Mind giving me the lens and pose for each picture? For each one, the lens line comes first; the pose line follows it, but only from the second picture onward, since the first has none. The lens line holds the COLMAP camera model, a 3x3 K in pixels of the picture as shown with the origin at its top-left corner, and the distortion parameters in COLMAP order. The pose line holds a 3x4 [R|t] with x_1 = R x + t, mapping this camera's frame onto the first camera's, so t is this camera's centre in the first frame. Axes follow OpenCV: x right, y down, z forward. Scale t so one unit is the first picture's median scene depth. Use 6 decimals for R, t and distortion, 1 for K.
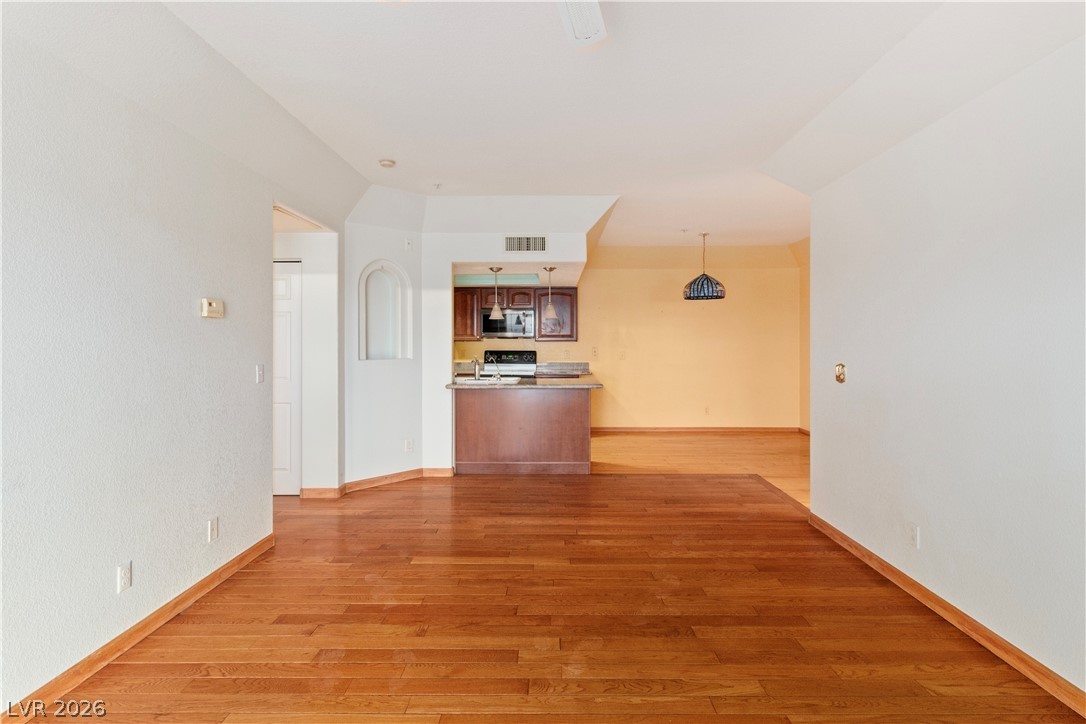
lens RADIAL K [[550.4, 0, 546.0], [0, 550.4, 341.4], [0, 0, 1]] dist [0.000242, -0.000583]
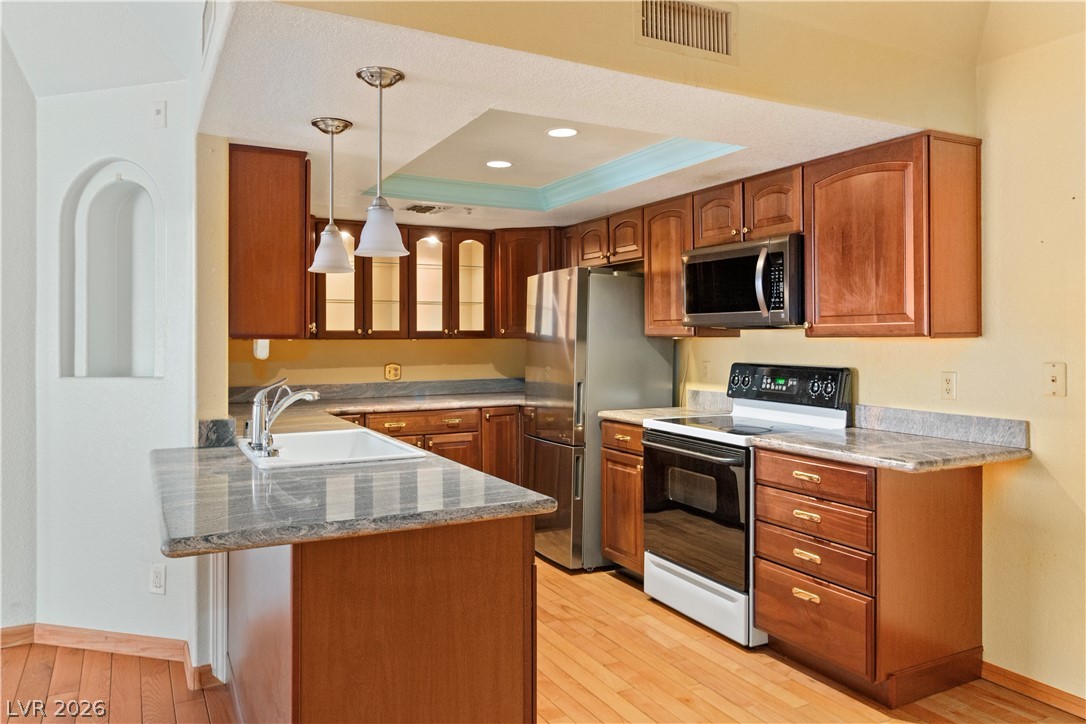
lens RADIAL K [[769.5, 0, 548.0], [0, 769.5, 337.6], [0, 0, 1]] dist [0.002424, -0.000206]
pose [[0.479076, -0.000968, -0.877773, 0.443726], [0.001104, 0.999999, -0.000501, 0.000344], [0.877773, -0.000729, 0.479077, 1.013058]]
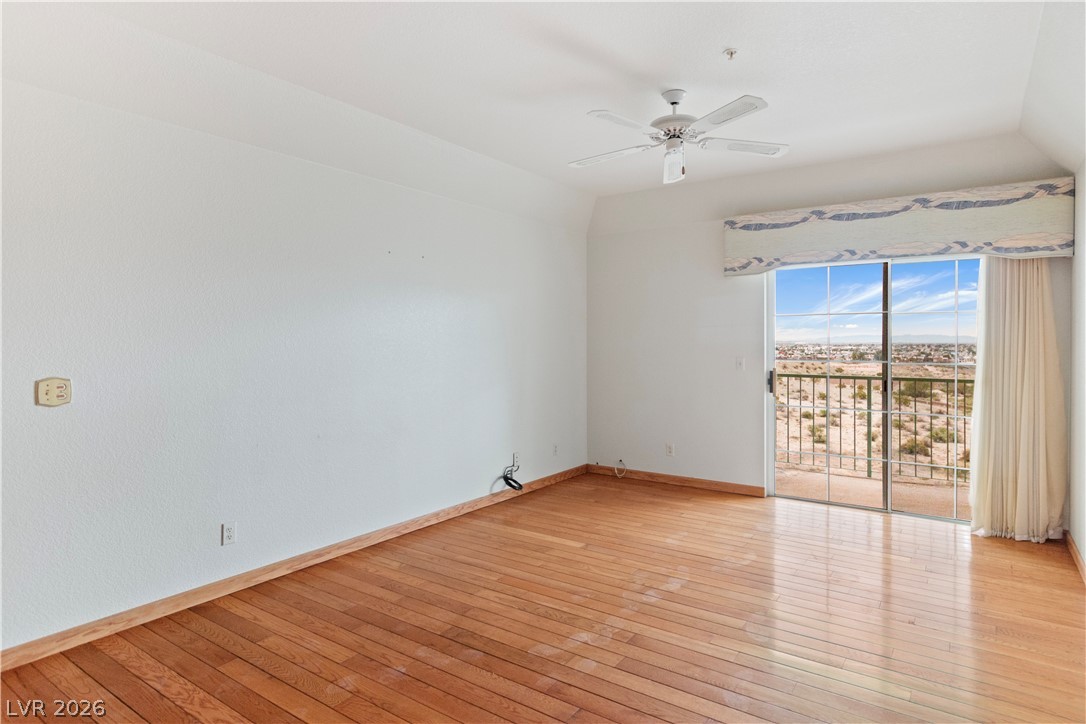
lens RADIAL K [[604.6, 0, 550.9], [0, 604.6, 341.6], [0, 0, 1]] dist [0.002664, 0.001914]
pose [[-0.829748, 0.003452, 0.558128, -0.250821], [0.002348, 0.999994, -0.002693, 0.001018], [-0.558134, -0.000924, -0.829751, 0.890093]]
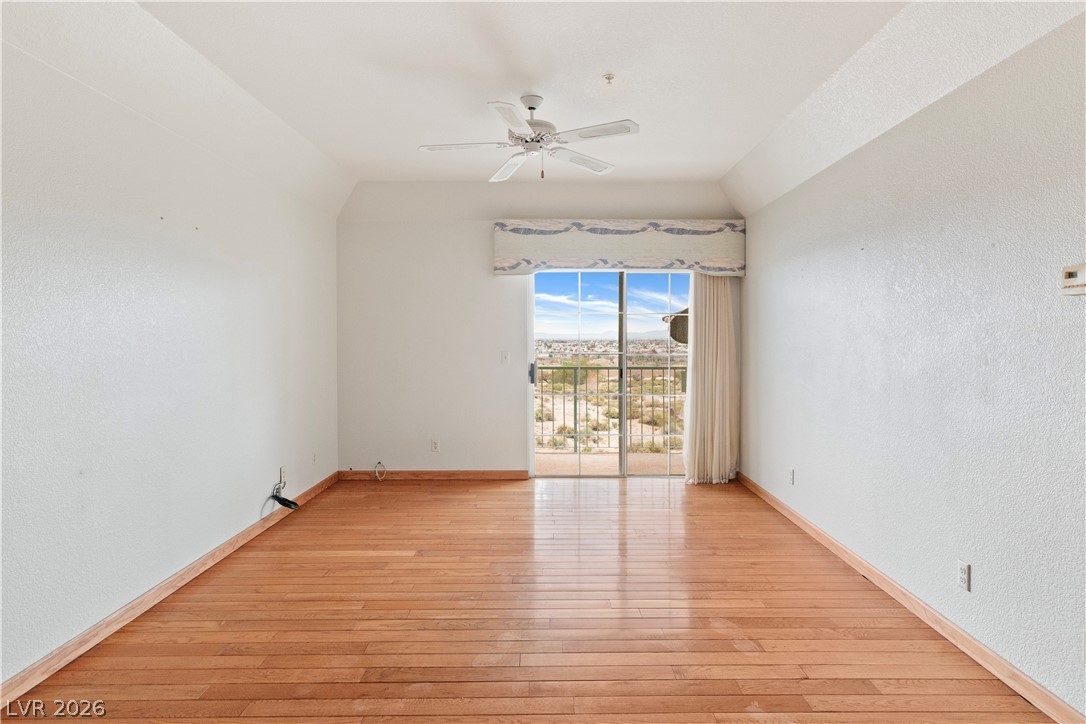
lens RADIAL K [[604.6, 0, 550.9], [0, 604.6, 341.6], [0, 0, 1]] dist [0.002664, 0.001914]
pose [[-0.999806, 0.003670, -0.019364, -0.004137], [0.003547, 0.999974, 0.006333, 0.000699], [0.019386, 0.006263, -0.999792, 0.956414]]
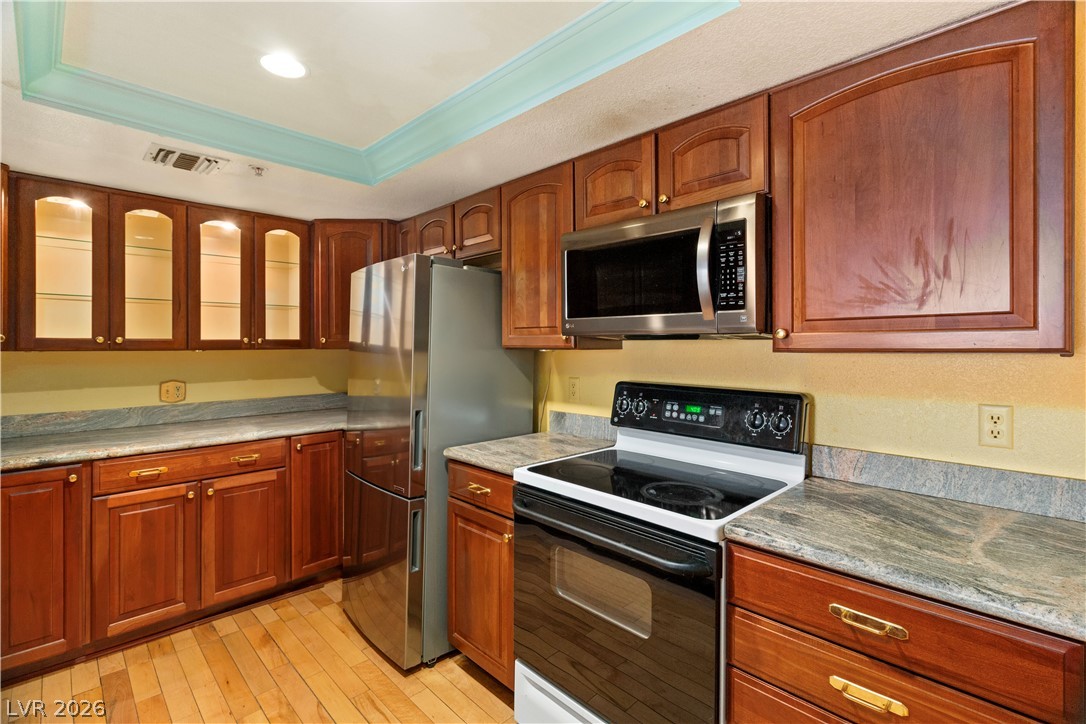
lens RADIAL K [[498.9, 0, 543.3], [0, 498.9, 344.0], [0, 0, 1]] dist [-0.000197, 0.000080]
pose [[0.711413, -0.000687, -0.702774, 0.075278], [-0.001132, 0.999997, -0.002124, -0.003873], [0.702773, 0.002307, 0.711410, 1.231483]]
